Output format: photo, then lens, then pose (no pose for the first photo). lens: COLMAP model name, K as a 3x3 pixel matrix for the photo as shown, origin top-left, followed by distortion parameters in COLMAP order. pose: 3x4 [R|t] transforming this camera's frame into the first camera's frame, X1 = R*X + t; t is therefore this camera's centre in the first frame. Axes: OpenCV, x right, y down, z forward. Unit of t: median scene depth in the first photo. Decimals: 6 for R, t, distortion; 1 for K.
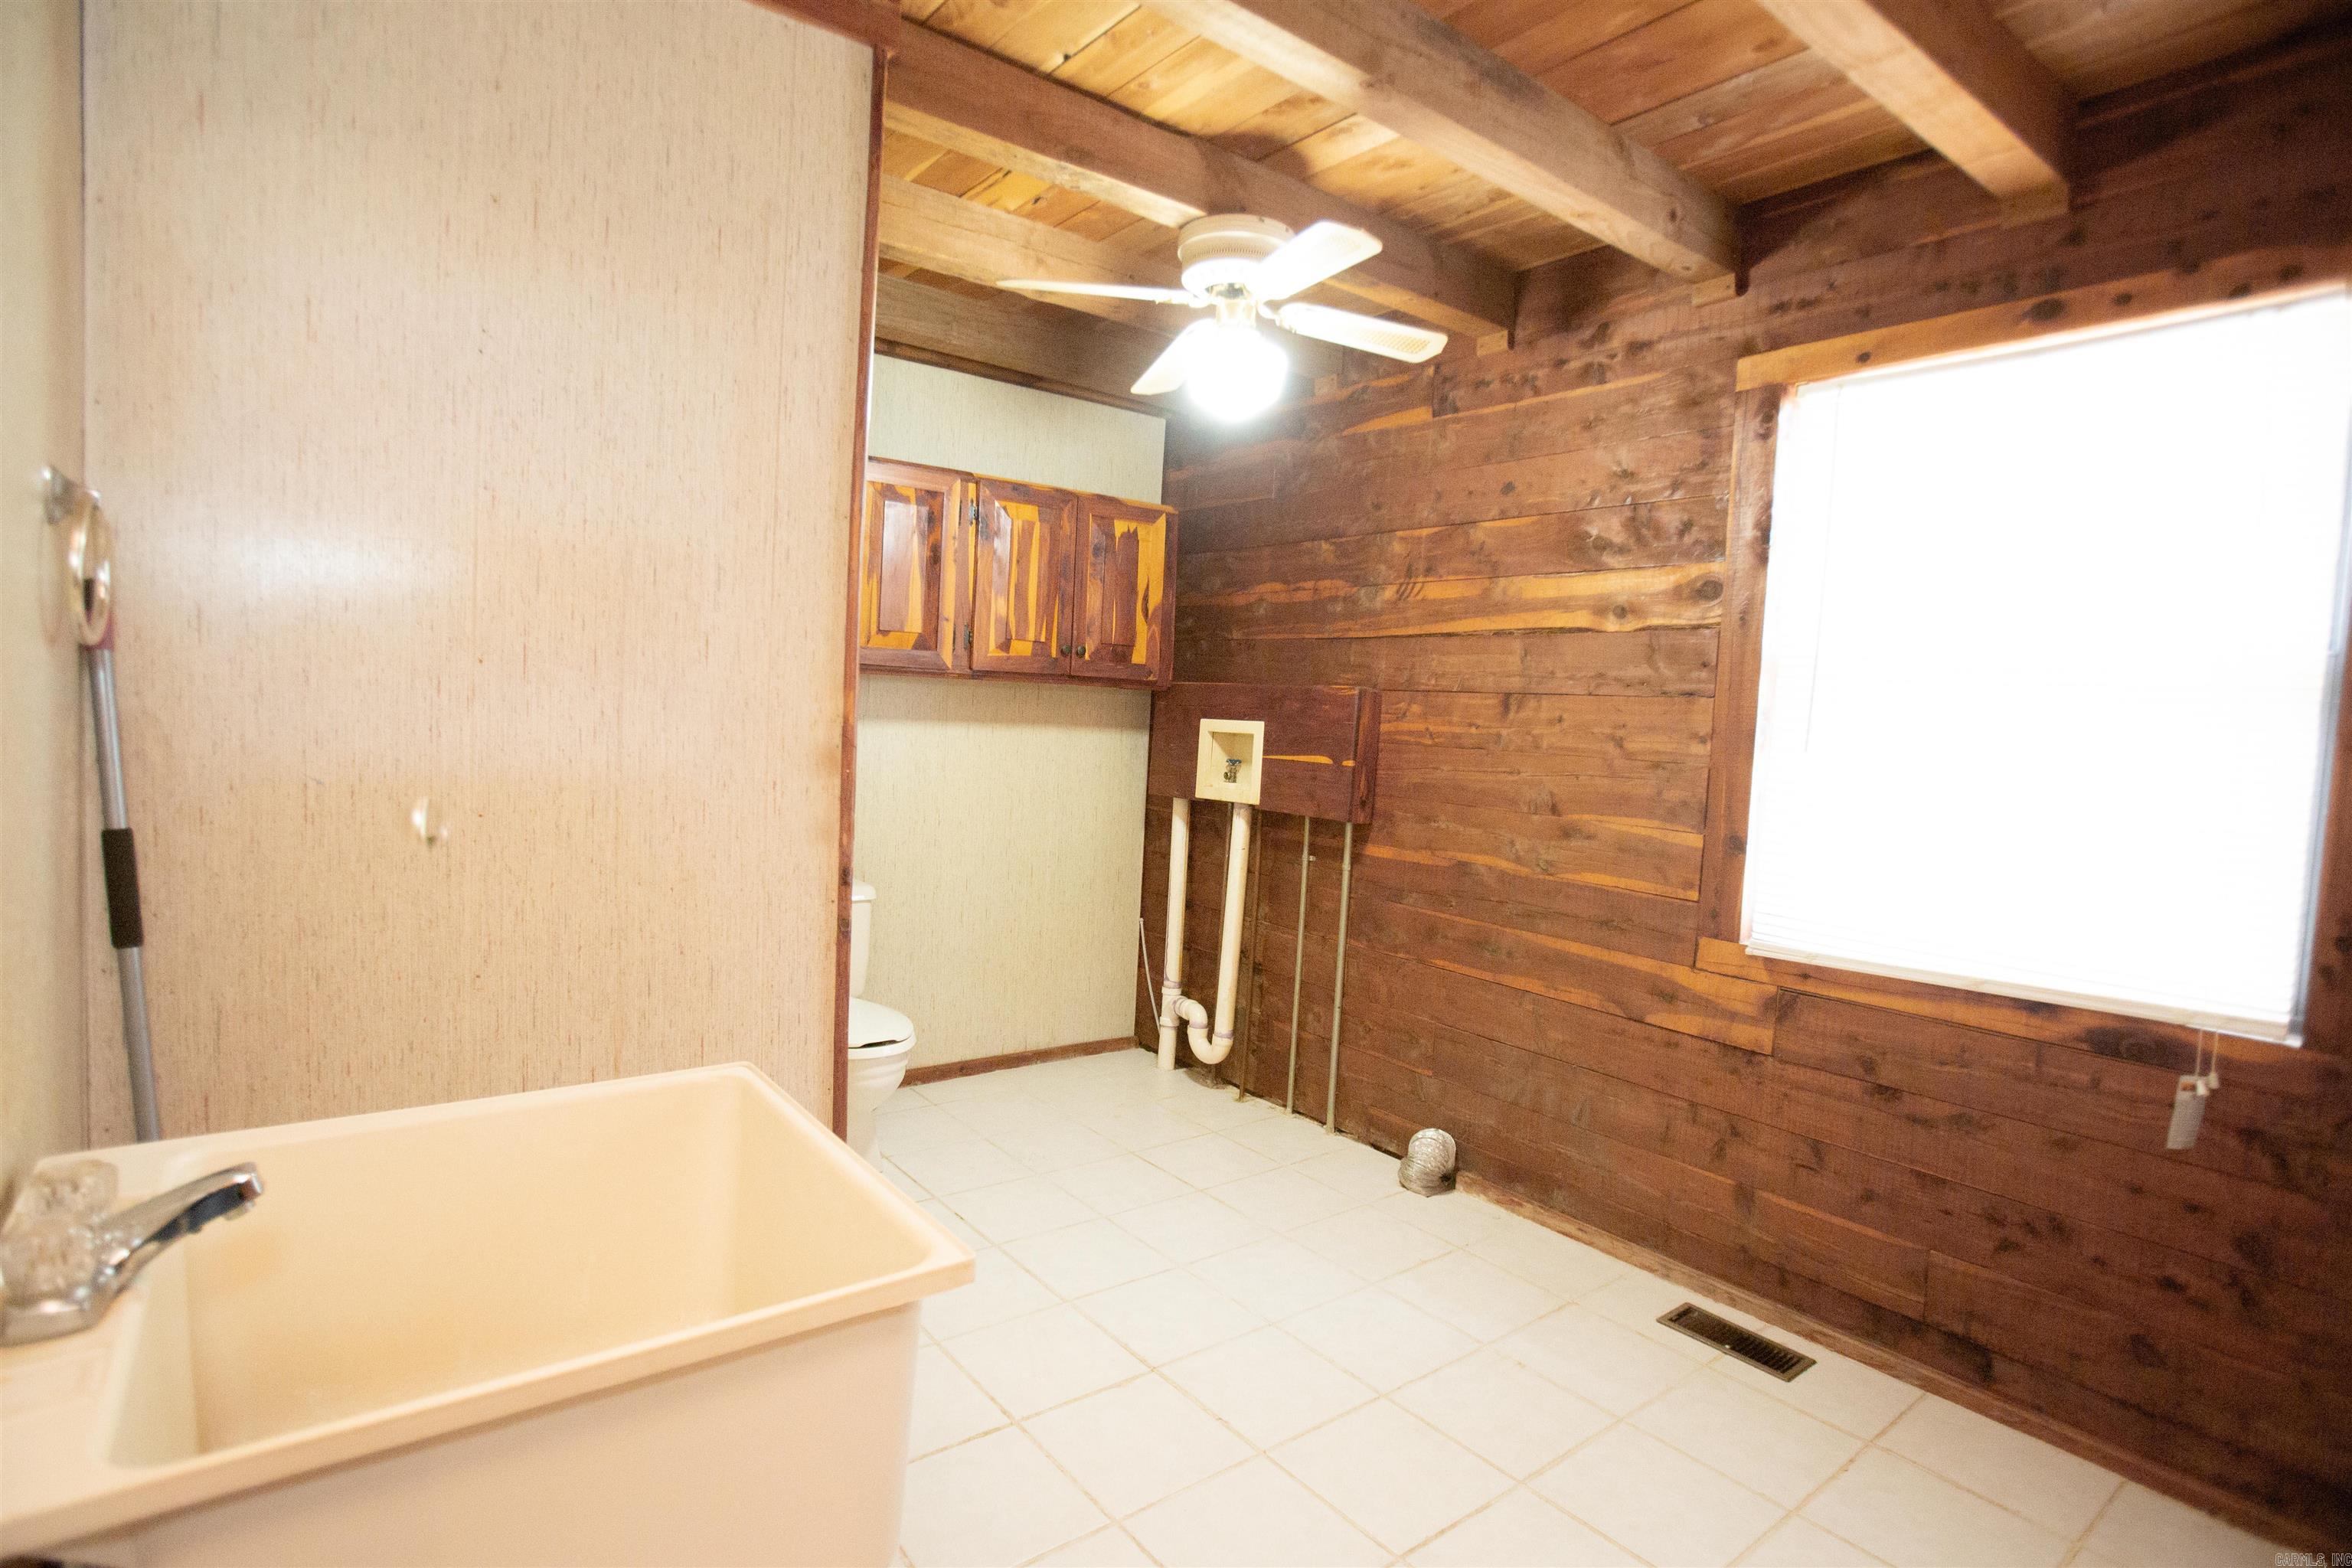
lens RADIAL K [[1187.6, 0, 1171.7], [0, 1187.6, 771.7], [0, 0, 1]] dist [-0.084340, 0.043769]
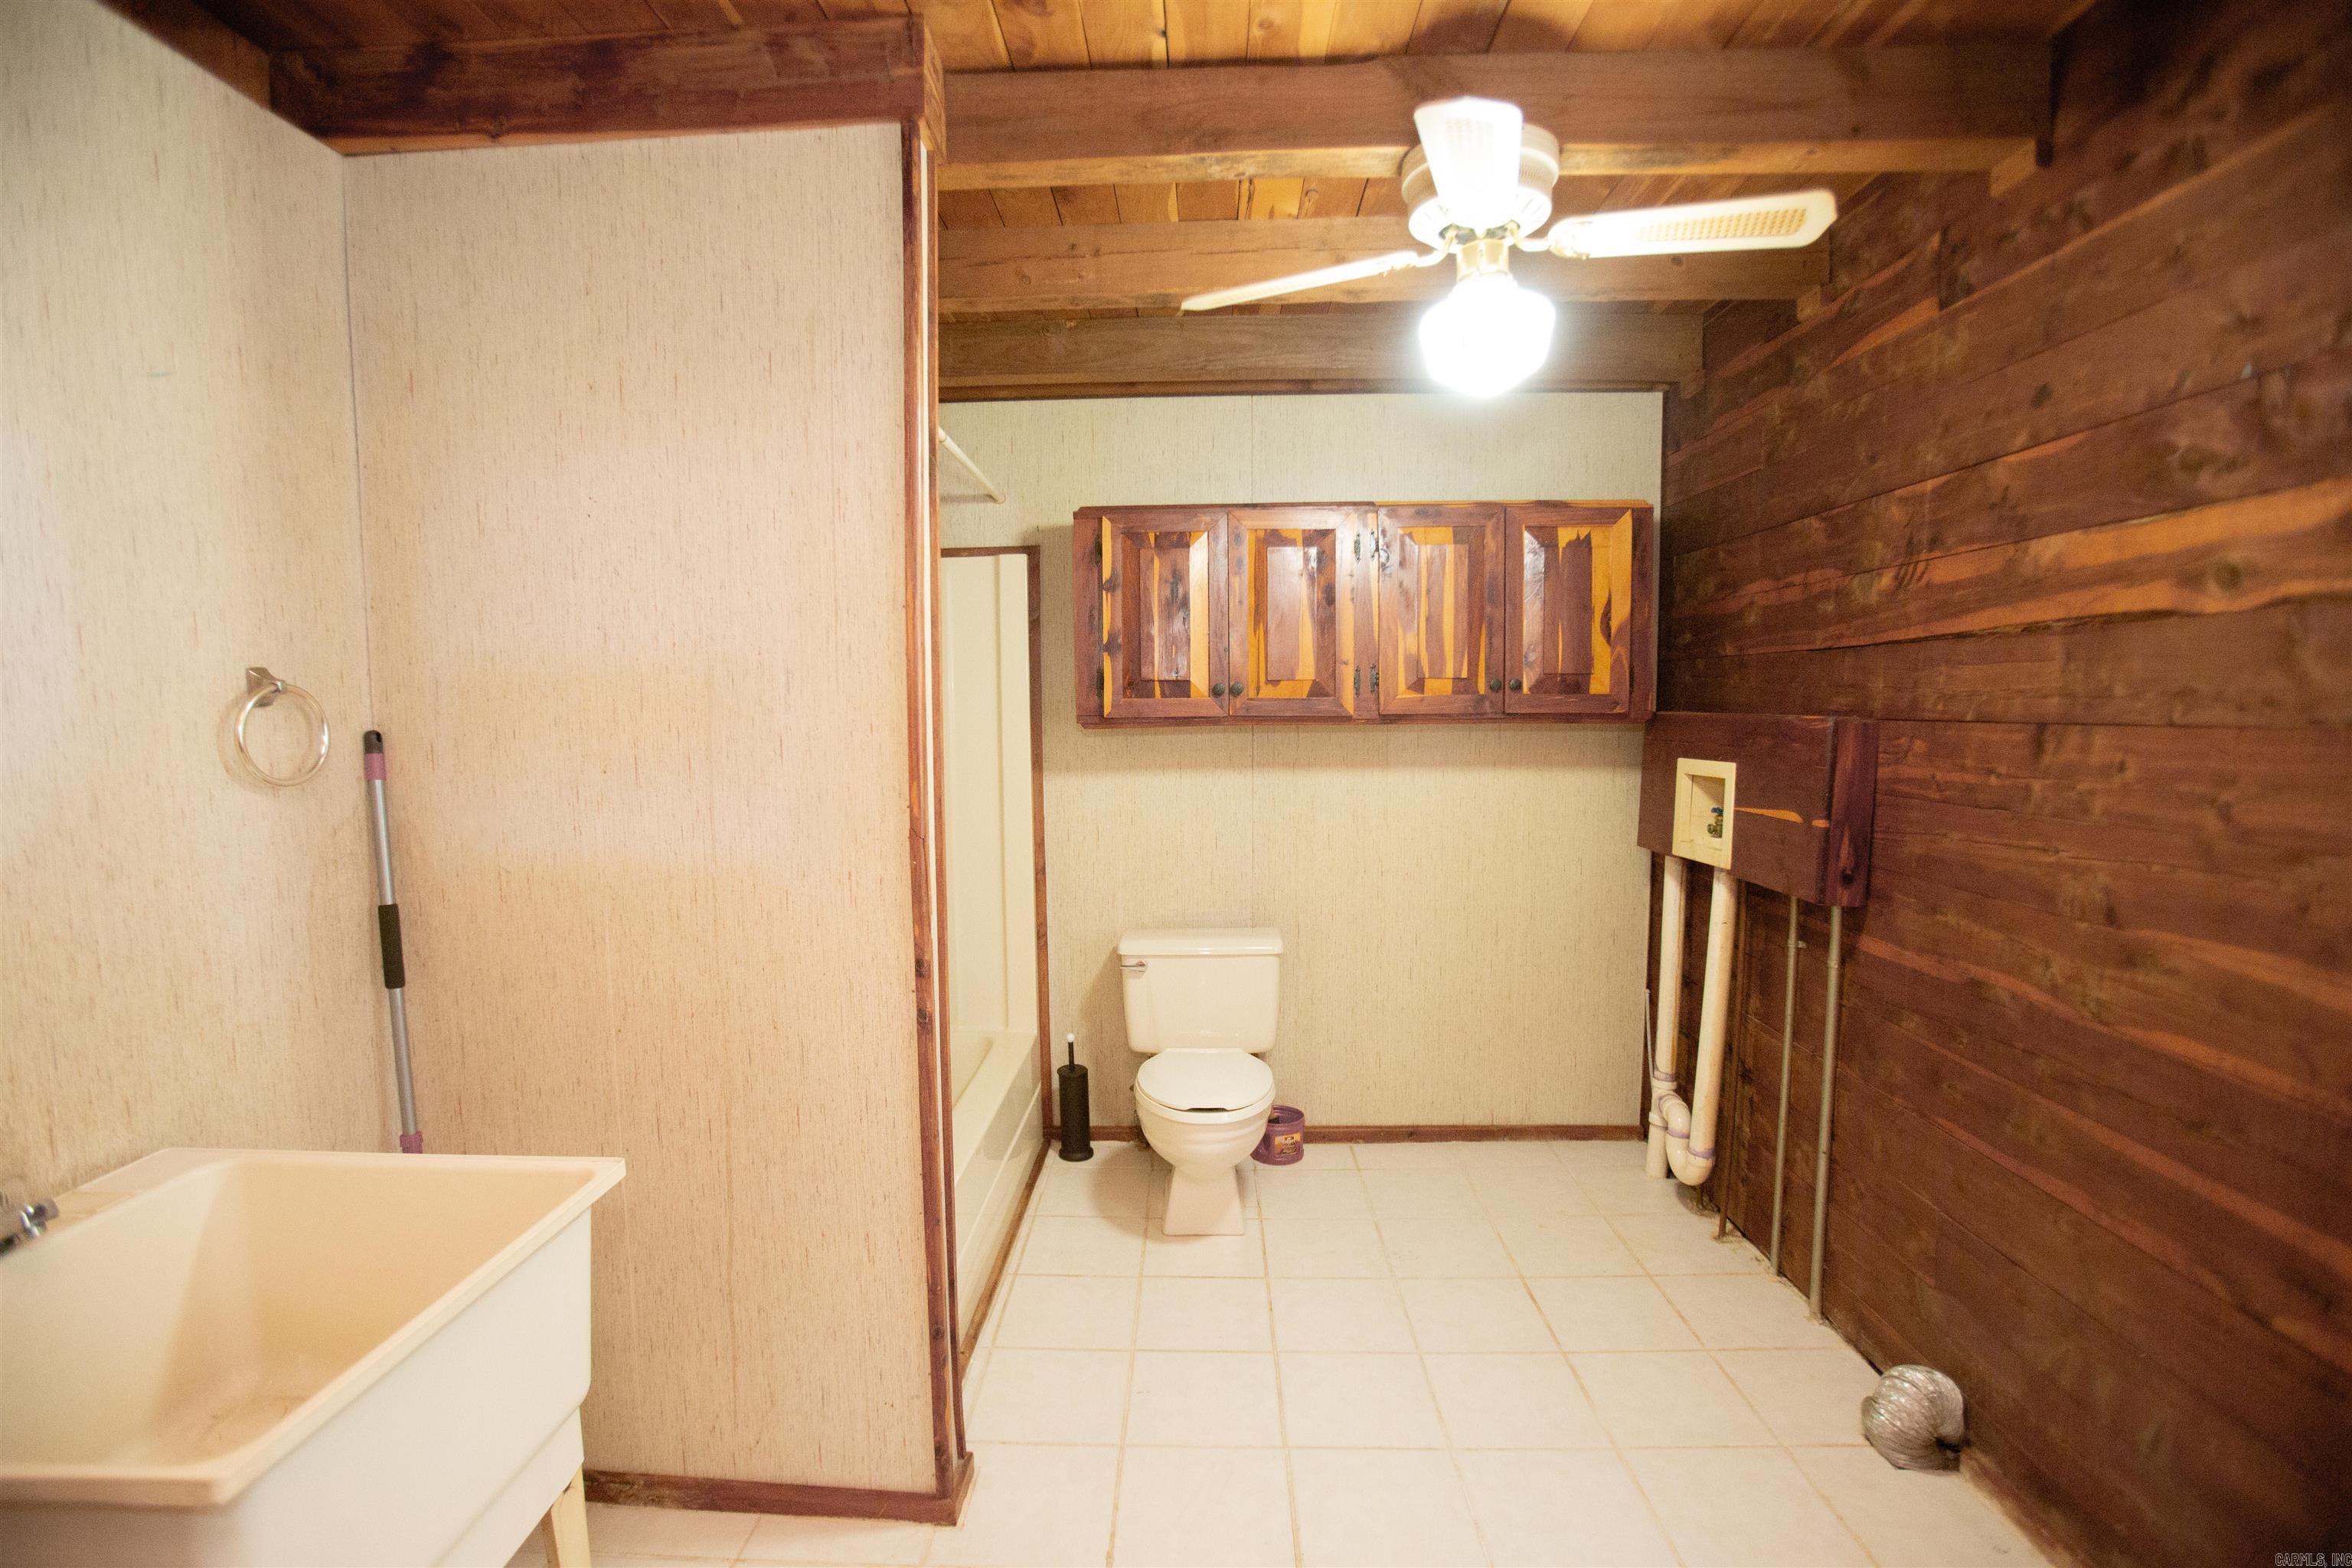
lens RADIAL K [[1096.0, 0, 1159.2], [0, 1096.0, 792.1], [0, 0, 1]] dist [-0.073238, 0.030598]
pose [[0.761734, -0.001776, -0.647887, 0.280068], [0.010897, 0.999890, 0.010070, -0.039117], [0.647798, -0.014731, 0.761670, 0.255322]]
